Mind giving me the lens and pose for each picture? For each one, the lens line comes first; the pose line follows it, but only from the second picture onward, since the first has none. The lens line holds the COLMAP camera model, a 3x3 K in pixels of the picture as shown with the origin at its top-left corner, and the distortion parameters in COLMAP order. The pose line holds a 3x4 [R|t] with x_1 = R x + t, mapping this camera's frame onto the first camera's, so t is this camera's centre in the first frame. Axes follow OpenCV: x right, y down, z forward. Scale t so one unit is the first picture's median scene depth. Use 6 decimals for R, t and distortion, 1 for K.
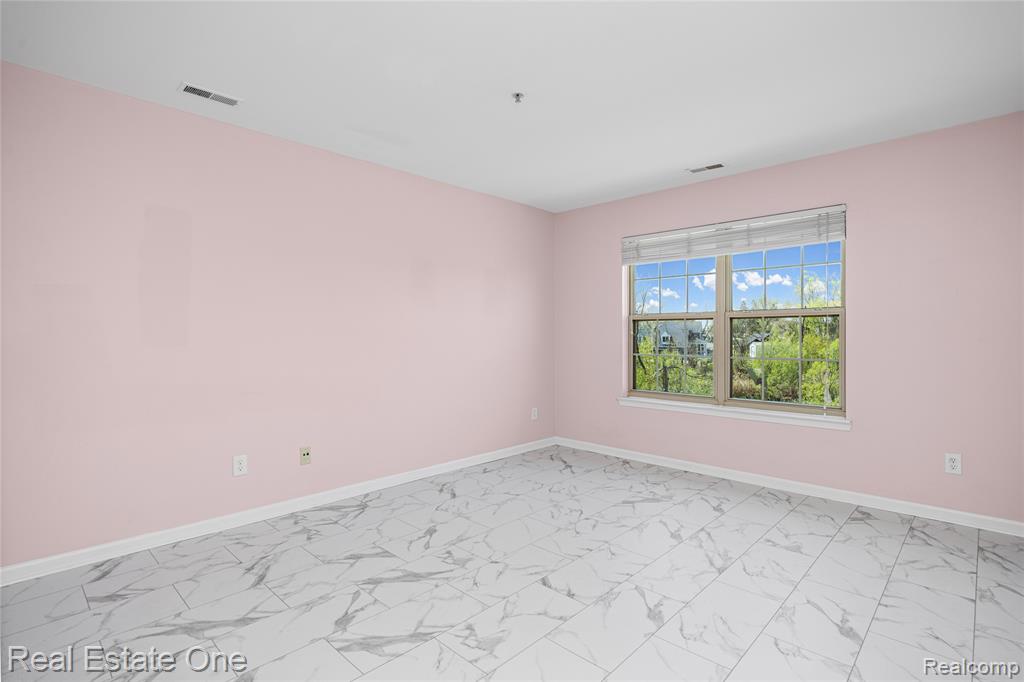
lens RADIAL K [[489.2, 0, 508.9], [0, 489.2, 337.0], [0, 0, 1]] dist [0.001126, -0.000172]
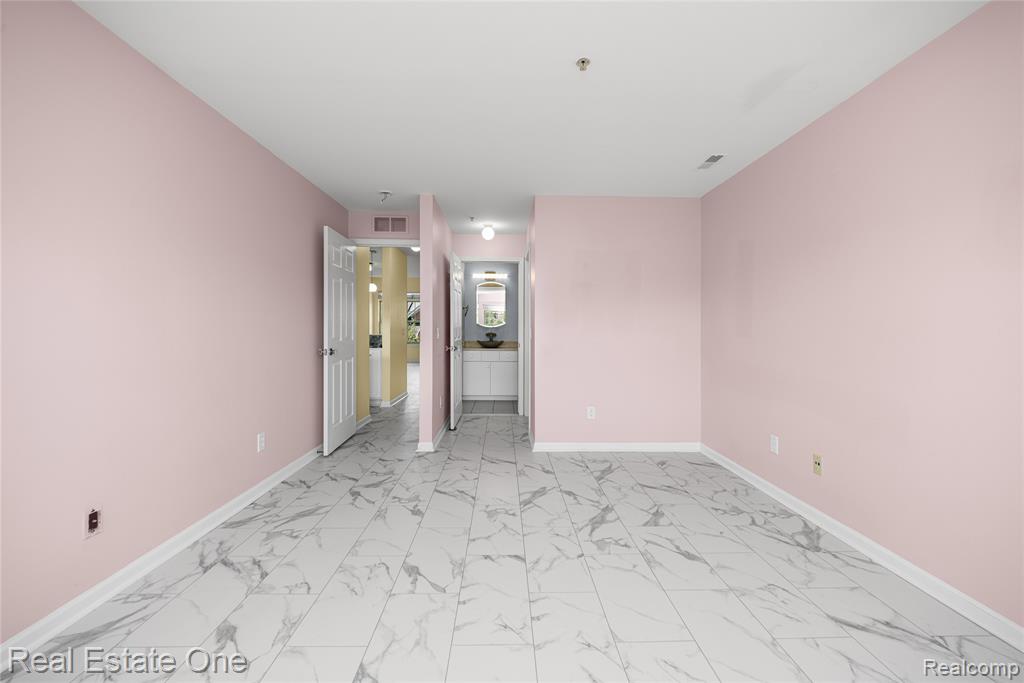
lens RADIAL K [[424.1, 0, 515.3], [0, 424.1, 338.3], [0, 0, 1]] dist [0.001824, -0.002188]
pose [[-0.700258, 0.011200, -0.713802, 0.694654], [-0.010072, 0.999622, 0.025566, 0.001325], [0.713819, 0.025092, -0.699880, 1.548002]]
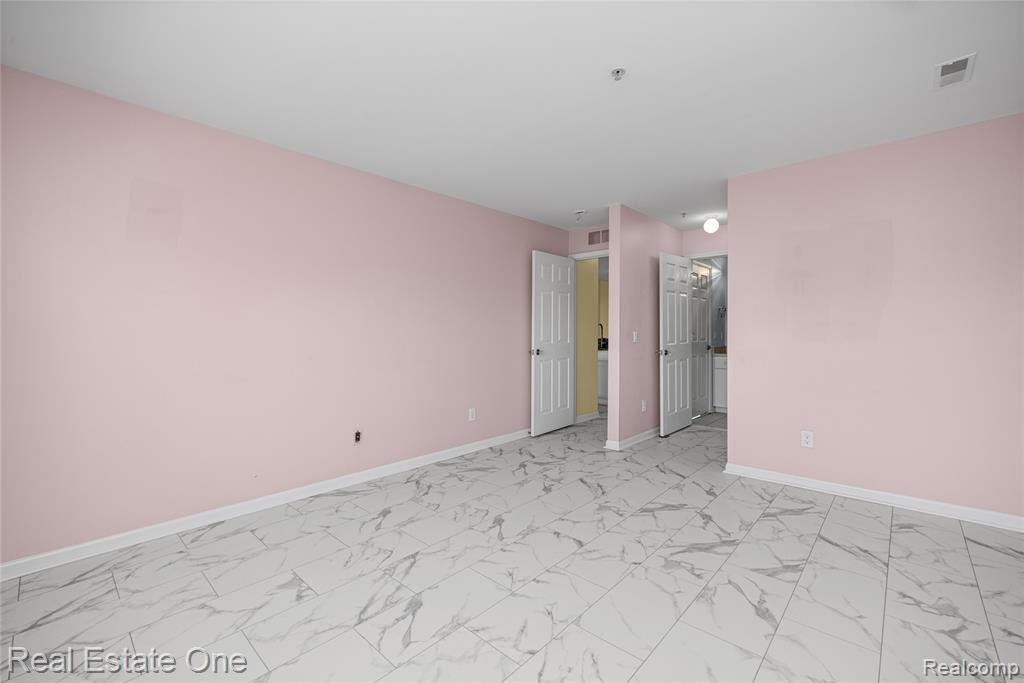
lens RADIAL K [[438.8, 0, 493.8], [0, 438.8, 332.6], [0, 0, 1]] dist [-0.000380, -0.001317]
pose [[-0.999992, 0.003630, 0.001421, 0.258735], [0.003637, 0.999982, 0.004838, 0.000509], [-0.001403, 0.004843, -0.999987, 1.929585]]
